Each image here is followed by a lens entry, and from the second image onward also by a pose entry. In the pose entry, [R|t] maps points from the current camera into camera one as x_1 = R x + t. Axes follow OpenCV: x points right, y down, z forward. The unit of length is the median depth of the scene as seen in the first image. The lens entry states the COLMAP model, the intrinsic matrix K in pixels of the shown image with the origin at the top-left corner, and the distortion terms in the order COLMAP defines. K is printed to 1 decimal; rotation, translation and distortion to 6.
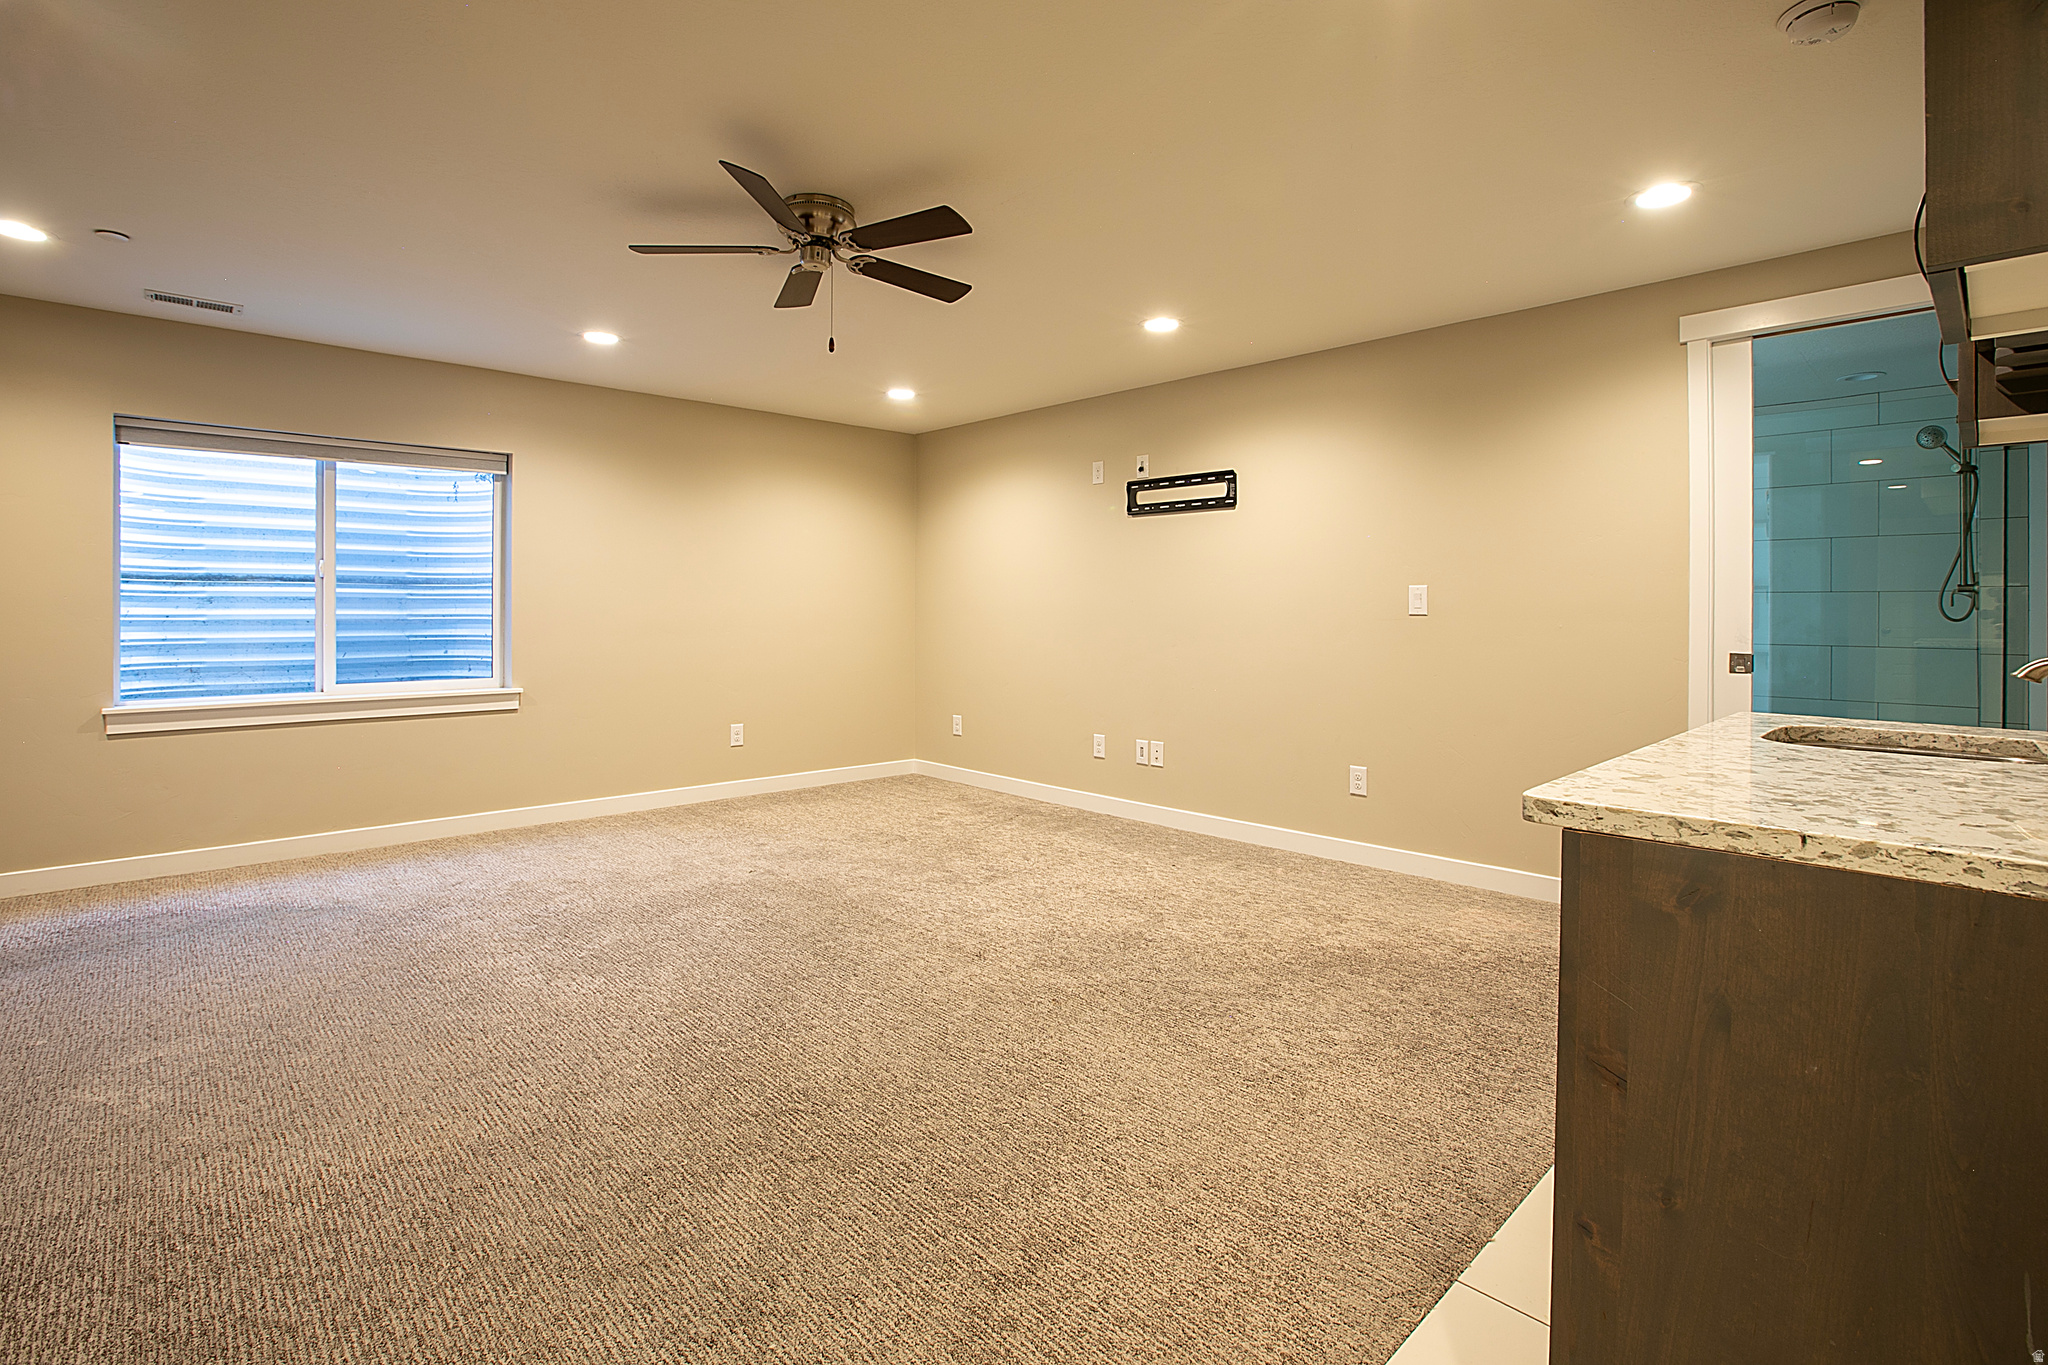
lens RADIAL K [[974.5, 0, 1035.8], [0, 974.5, 624.4], [0, 0, 1]] dist [-0.043005, 0.016503]
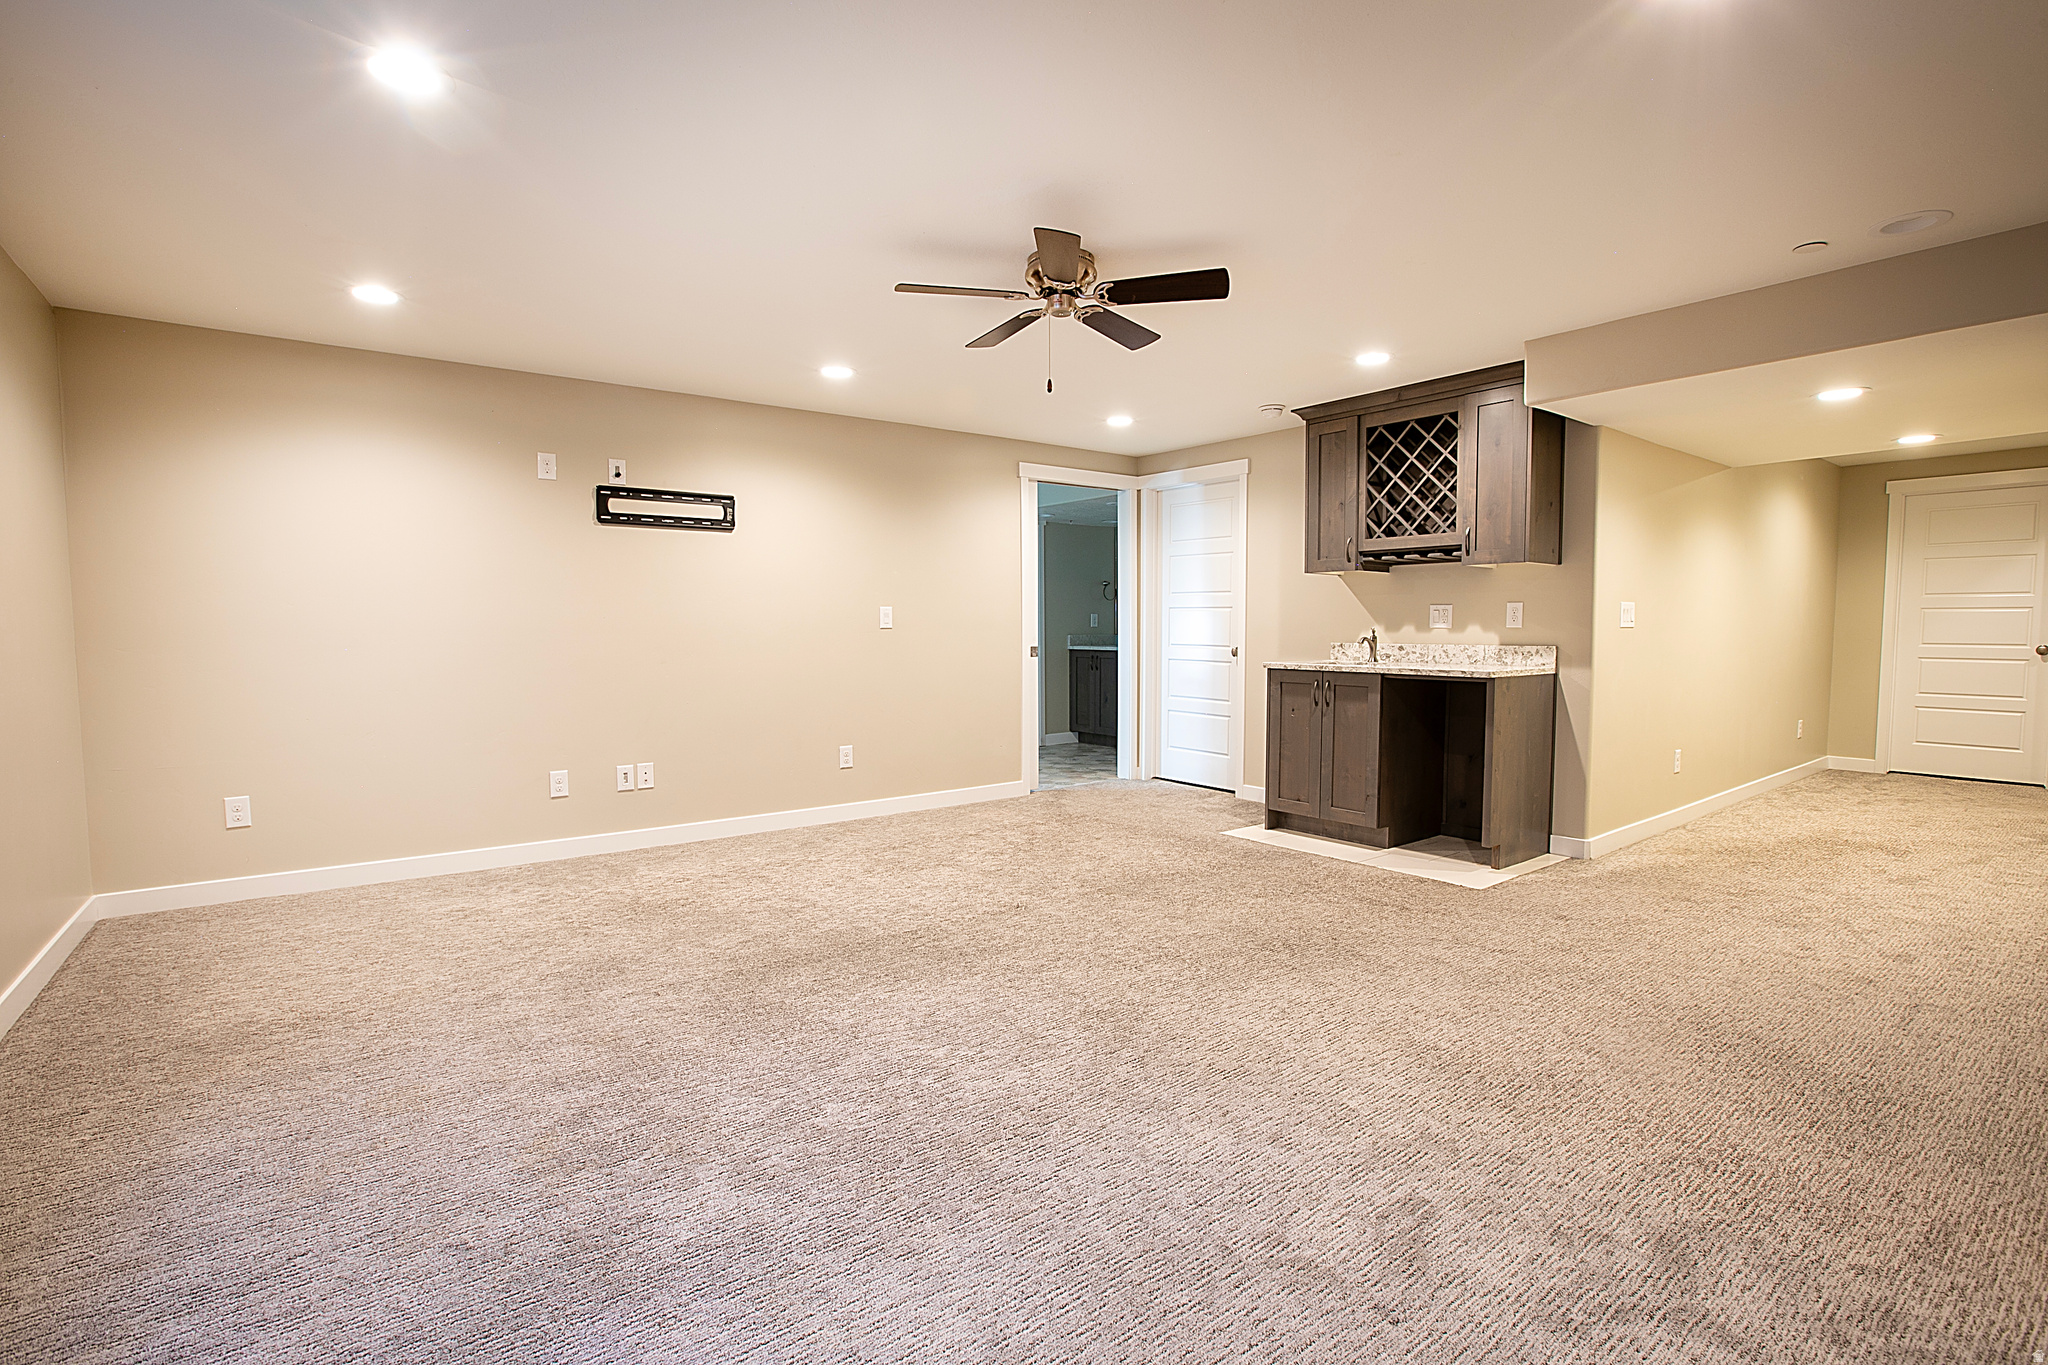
lens RADIAL K [[942.5, 0, 1010.6], [0, 942.5, 703.6], [0, 0, 1]] dist [-0.042130, 0.019917]
pose [[0.132668, -0.087269, 0.987311, -0.778953], [0.018336, 0.996162, 0.085587, -0.012321], [-0.990991, 0.006749, 0.133759, 0.539686]]
